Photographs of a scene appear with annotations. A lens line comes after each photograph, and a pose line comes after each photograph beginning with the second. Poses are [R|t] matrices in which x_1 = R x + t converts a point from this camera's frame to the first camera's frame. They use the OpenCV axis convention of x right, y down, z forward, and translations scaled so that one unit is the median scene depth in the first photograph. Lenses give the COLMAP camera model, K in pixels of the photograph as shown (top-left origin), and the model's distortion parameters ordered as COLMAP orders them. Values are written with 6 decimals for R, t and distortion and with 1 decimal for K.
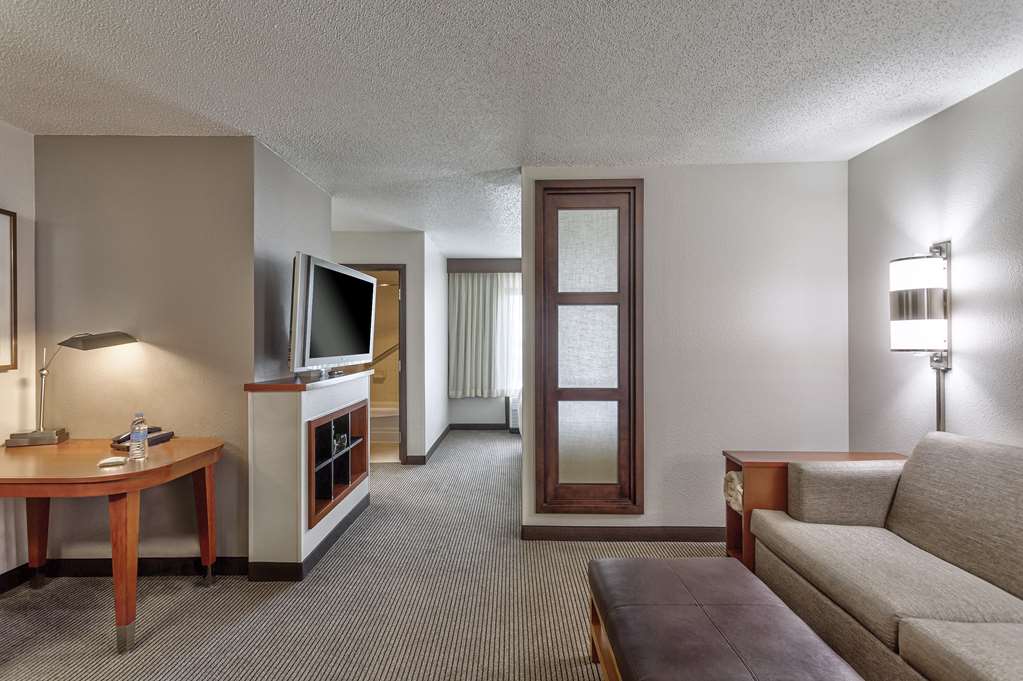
lens RADIAL K [[480.0, 0, 511.5], [0, 480.0, 340.5], [0, 0, 1]] dist [0.002598, 0.000331]
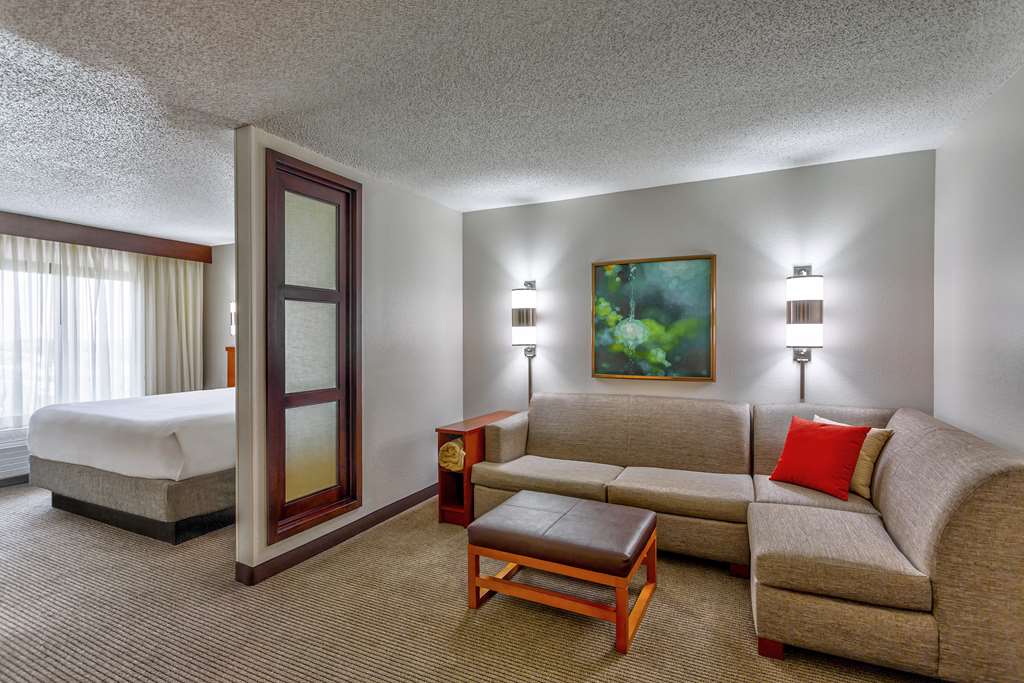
lens RADIAL K [[480.5, 0, 512.0], [0, 480.5, 341.5], [0, 0, 1]] dist [0.002598, 0.000331]
pose [[0.430165, -0.005641, 0.902733, -0.522777], [0.002721, 0.999984, 0.004952, 0.000043], [-0.902746, 0.000326, 0.430173, 0.254179]]
